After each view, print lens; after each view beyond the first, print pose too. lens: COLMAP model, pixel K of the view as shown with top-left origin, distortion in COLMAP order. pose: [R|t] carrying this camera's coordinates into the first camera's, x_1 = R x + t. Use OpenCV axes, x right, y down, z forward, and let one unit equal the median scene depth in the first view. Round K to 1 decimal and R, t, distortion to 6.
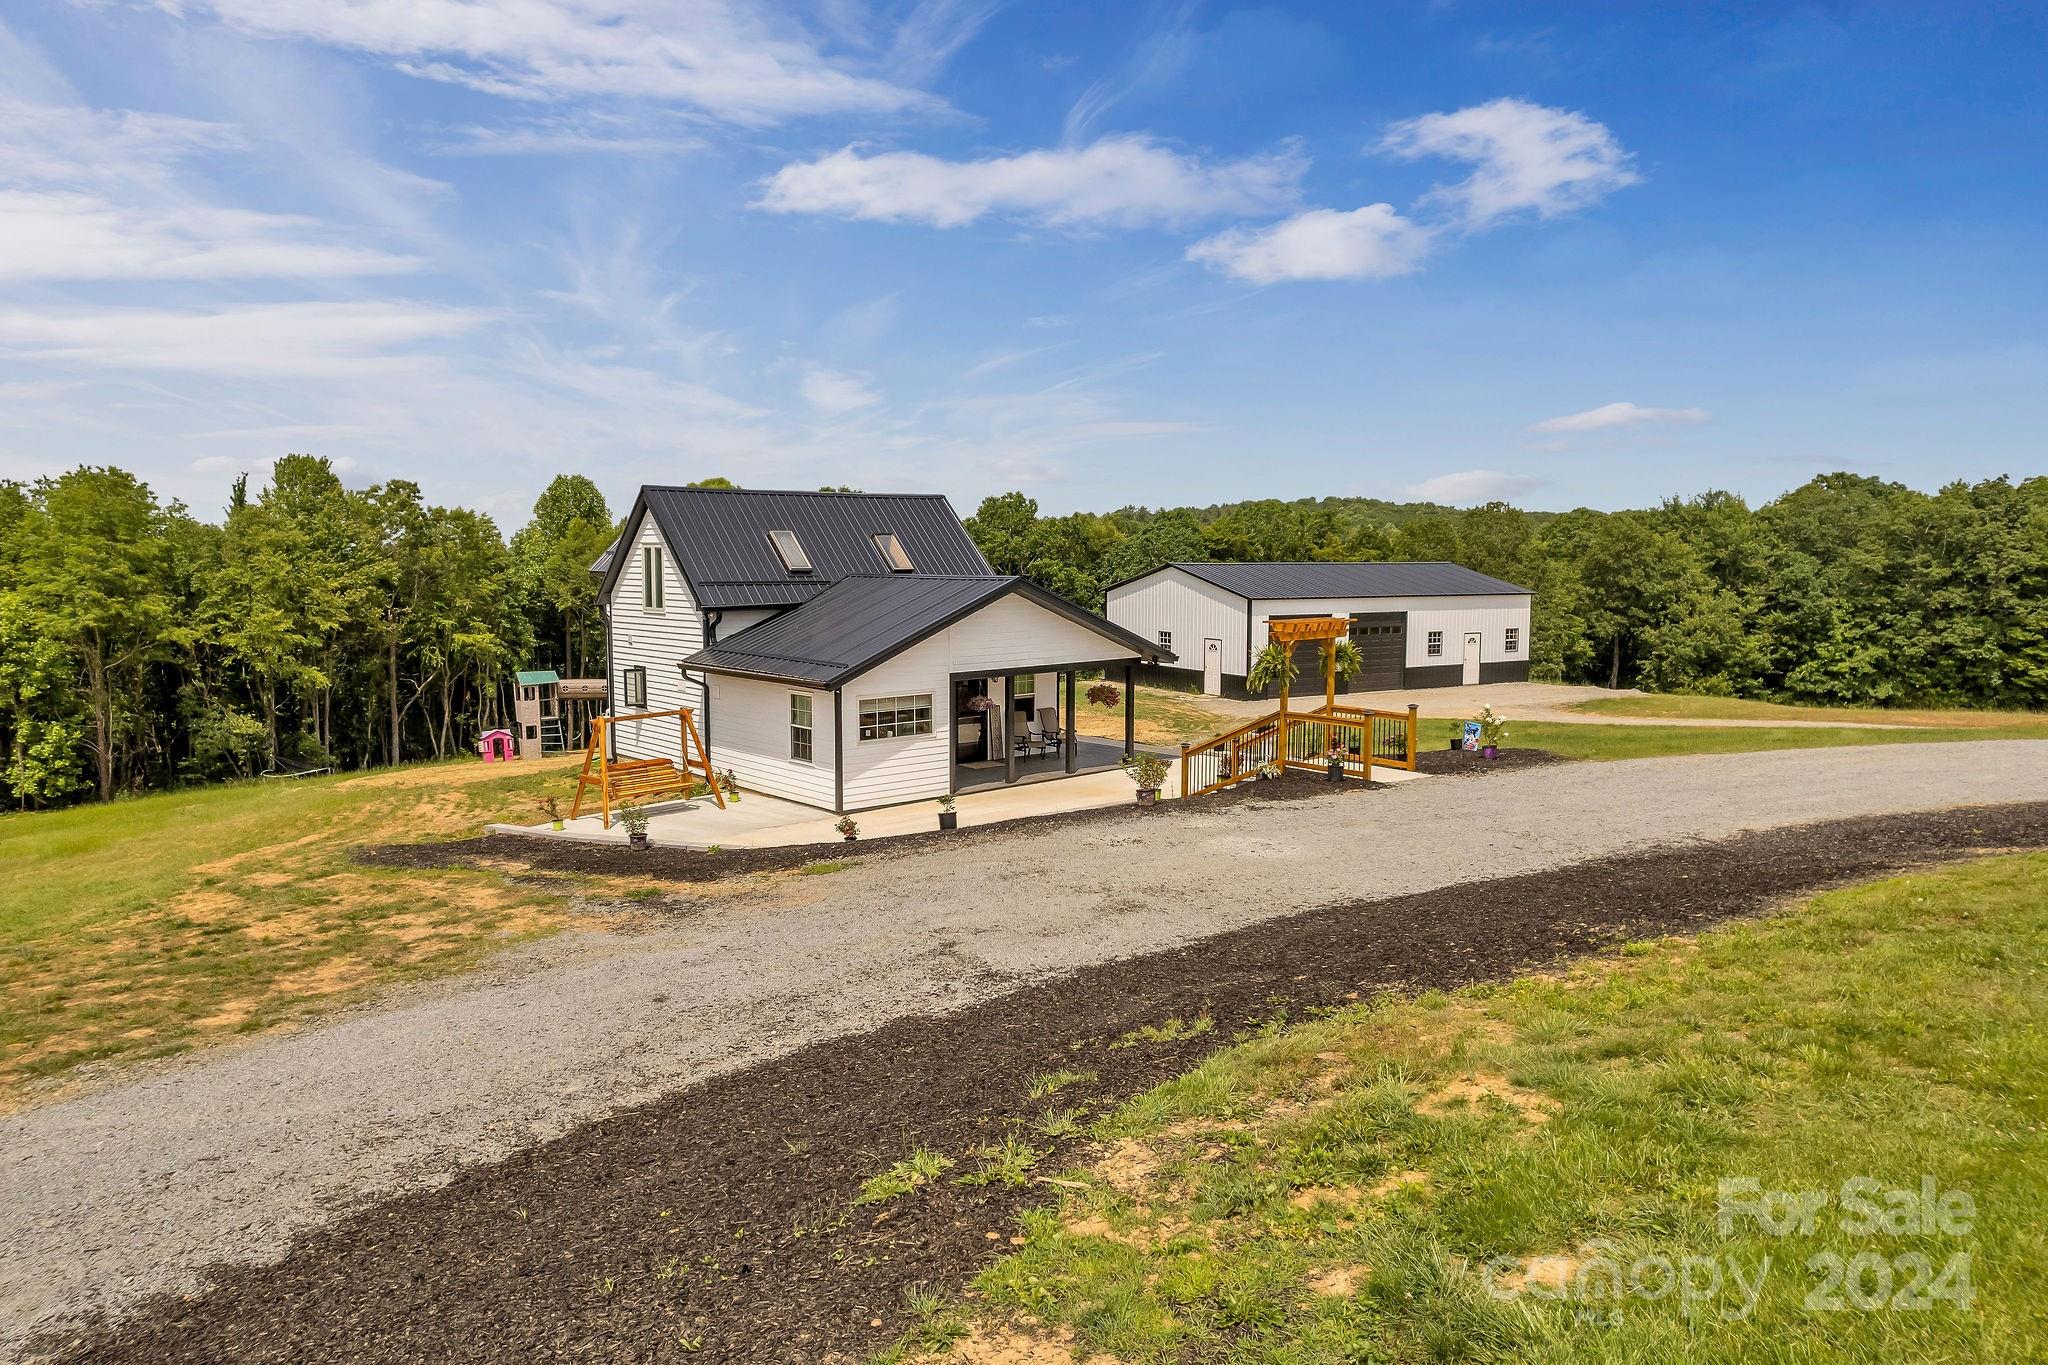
lens RADIAL K [[1323.4, 0, 1024.0], [0, 1323.4, 682.5], [0, 0, 1]] dist [-0.072470, 0.038625]
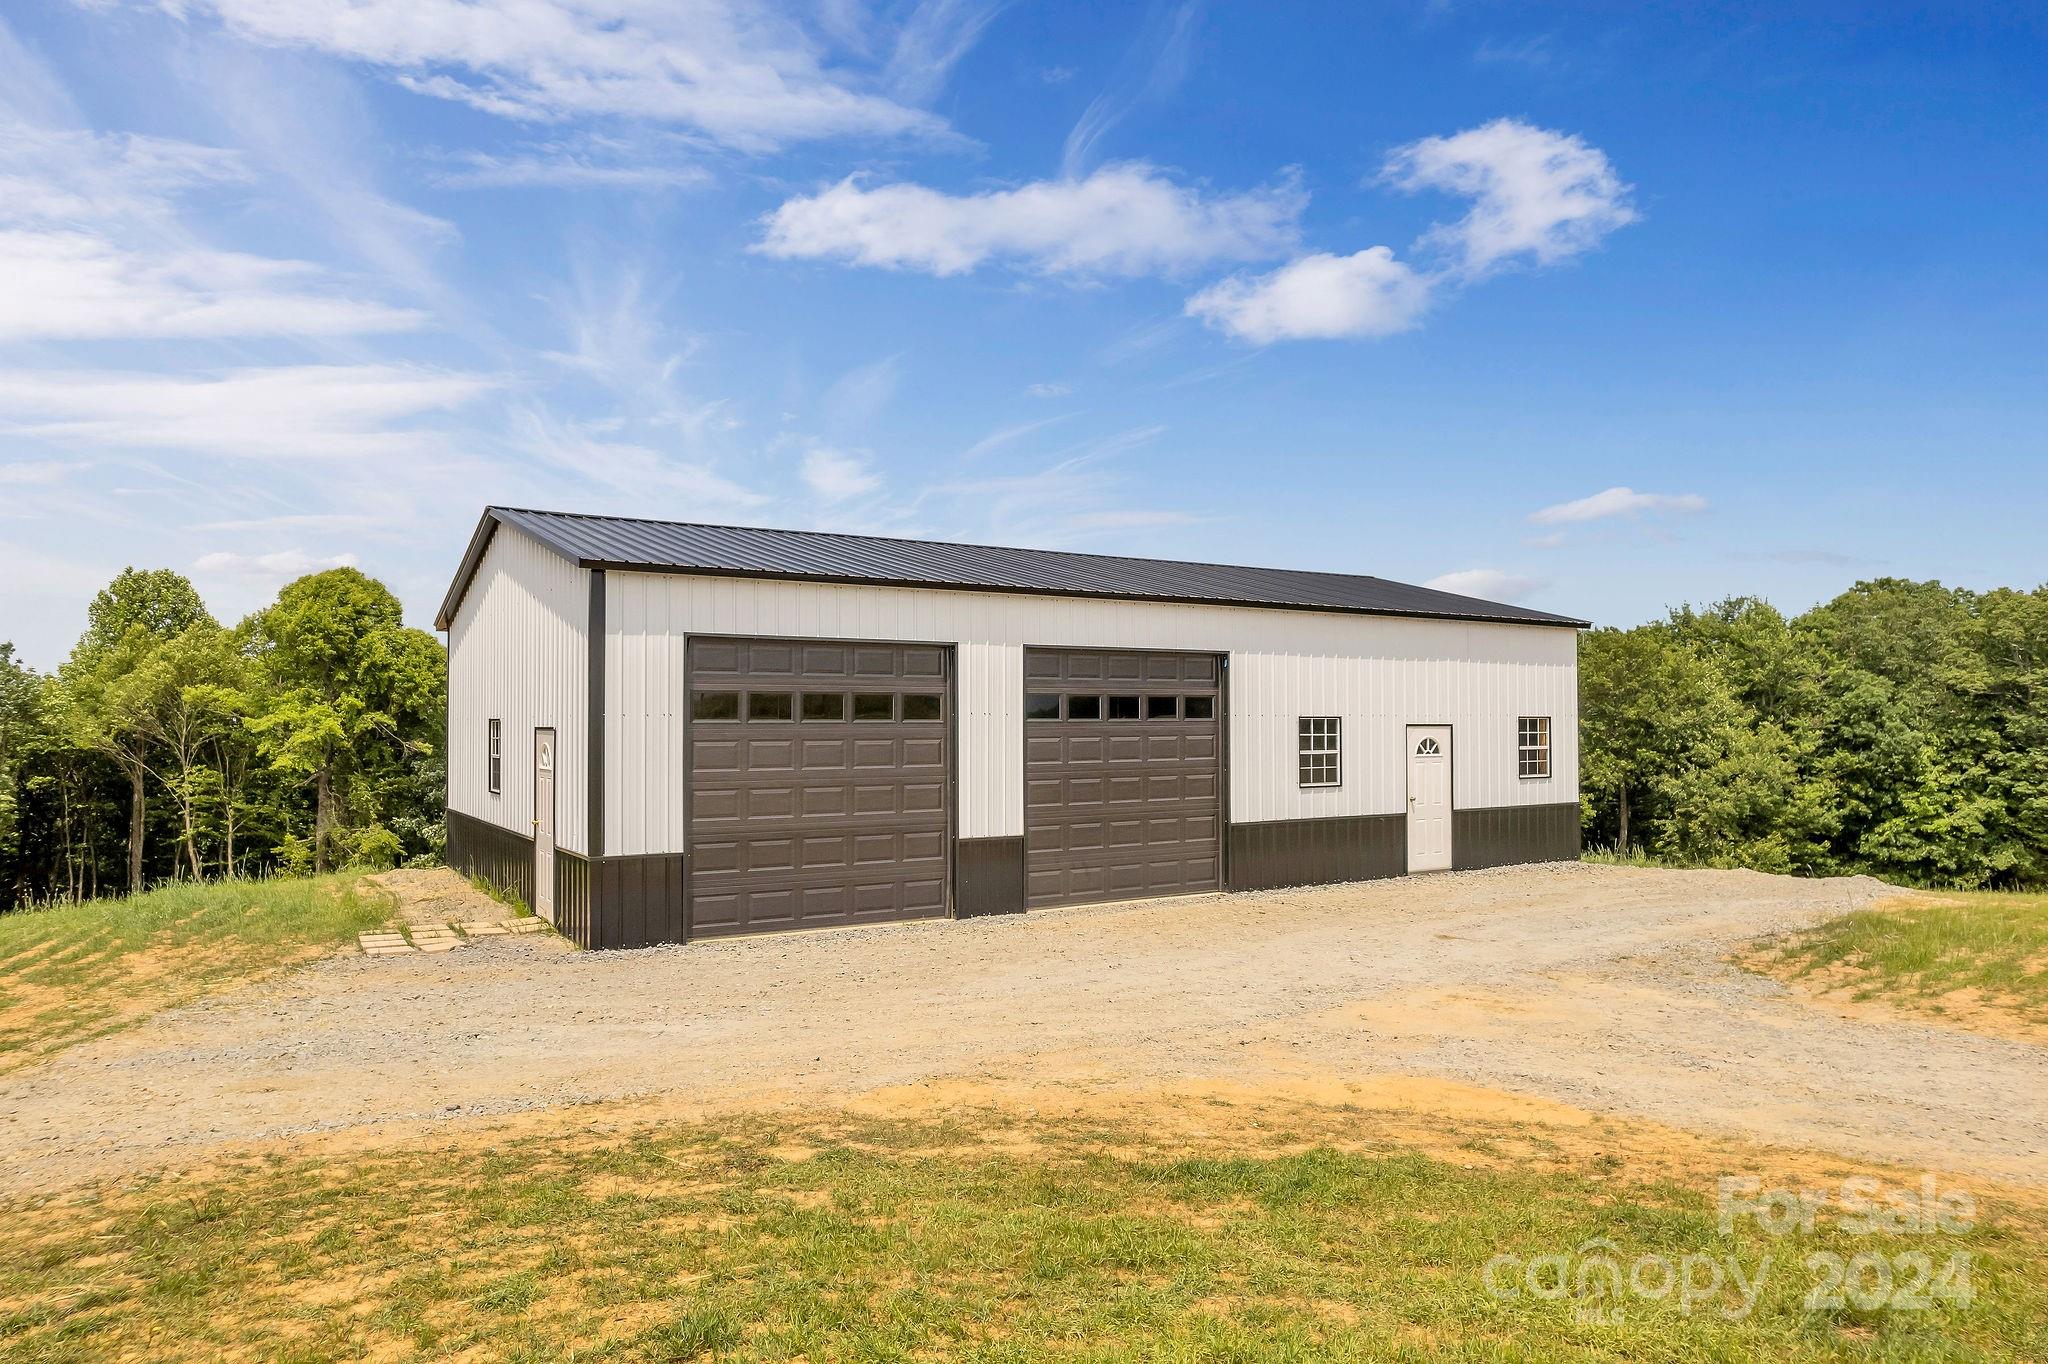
lens RADIAL K [[1325.7, 0, 1024.0], [0, 1325.7, 682.0], [0, 0, 1]] dist [-0.041339, 0.039314]
pose [[0.999402, -0.005316, 0.034171, 0.170004], [0.009699, 0.991544, -0.129411, -0.003070], [-0.033194, 0.129665, 0.991002, 0.500142]]
